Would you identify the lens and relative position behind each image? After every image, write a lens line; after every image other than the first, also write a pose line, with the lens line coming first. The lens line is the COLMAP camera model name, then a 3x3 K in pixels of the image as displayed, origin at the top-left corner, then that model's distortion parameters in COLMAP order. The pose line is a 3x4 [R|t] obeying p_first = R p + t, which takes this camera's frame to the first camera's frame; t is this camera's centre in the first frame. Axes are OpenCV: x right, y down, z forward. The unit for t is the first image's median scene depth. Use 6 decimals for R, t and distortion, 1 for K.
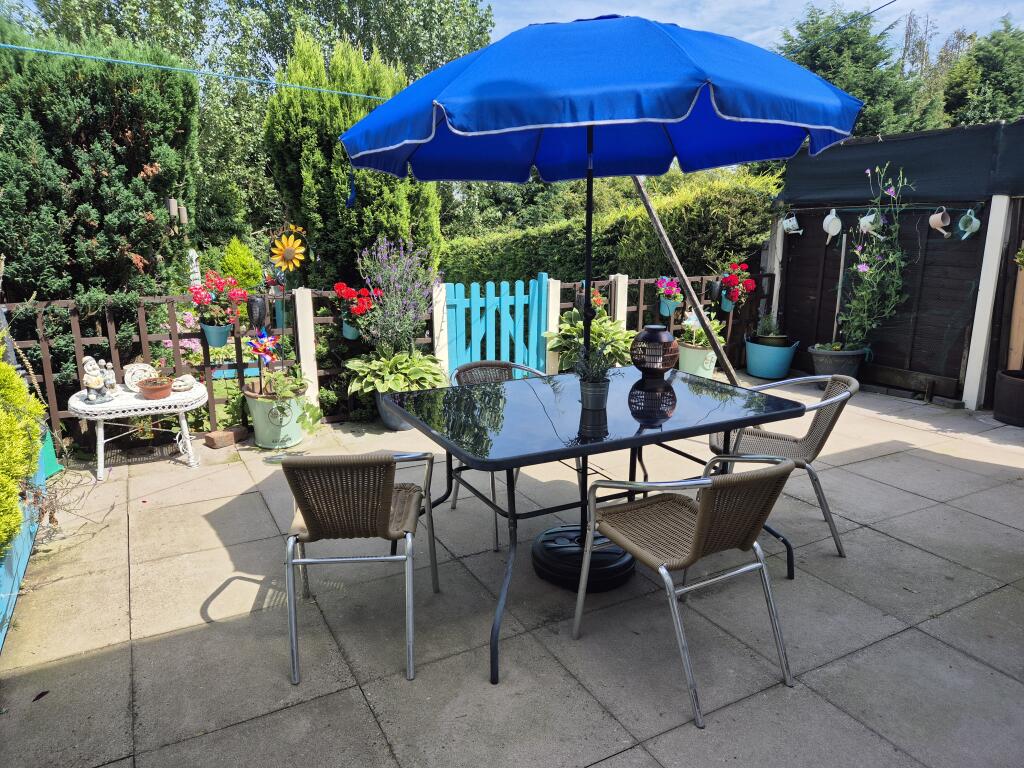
lens RADIAL K [[681.5, 0, 513.3], [0, 681.5, 382.4], [0, 0, 1]] dist [0.026071, -0.000030]
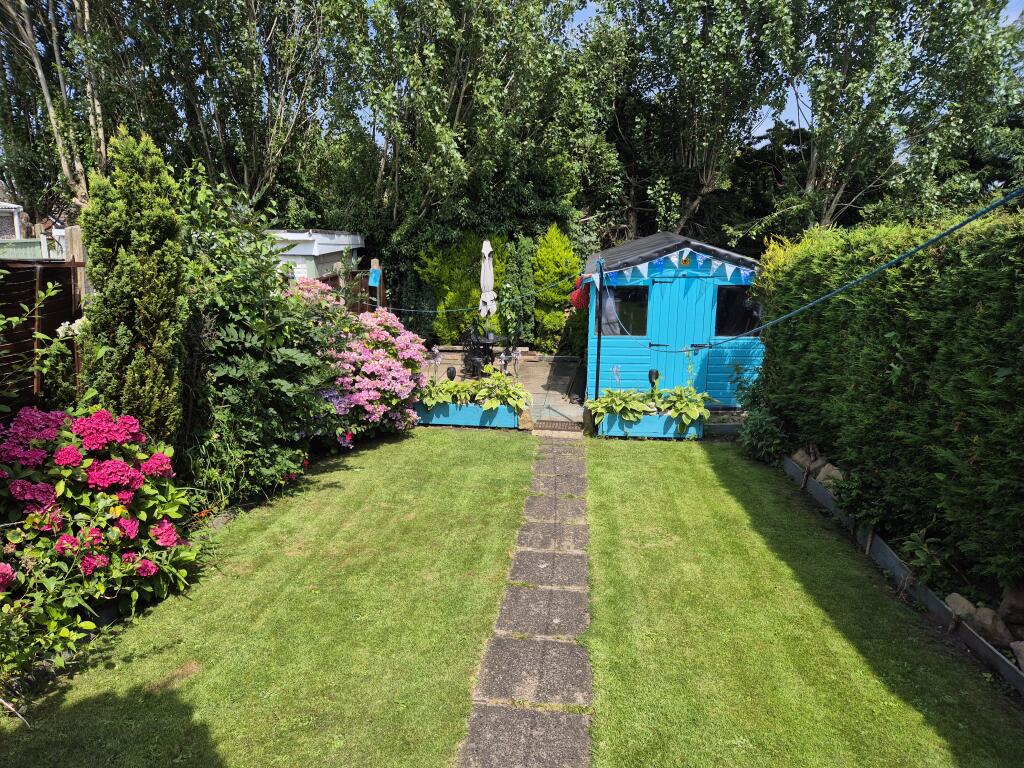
lens RADIAL K [[681.5, 0, 510.9], [0, 681.5, 389.2], [0, 0, 1]] dist [0.026071, -0.000030]
pose [[0.829051, 0.133852, -0.542916, -0.006748], [-0.117561, 0.990950, 0.064792, -0.073346], [0.546675, 0.010110, 0.837284, 0.335032]]
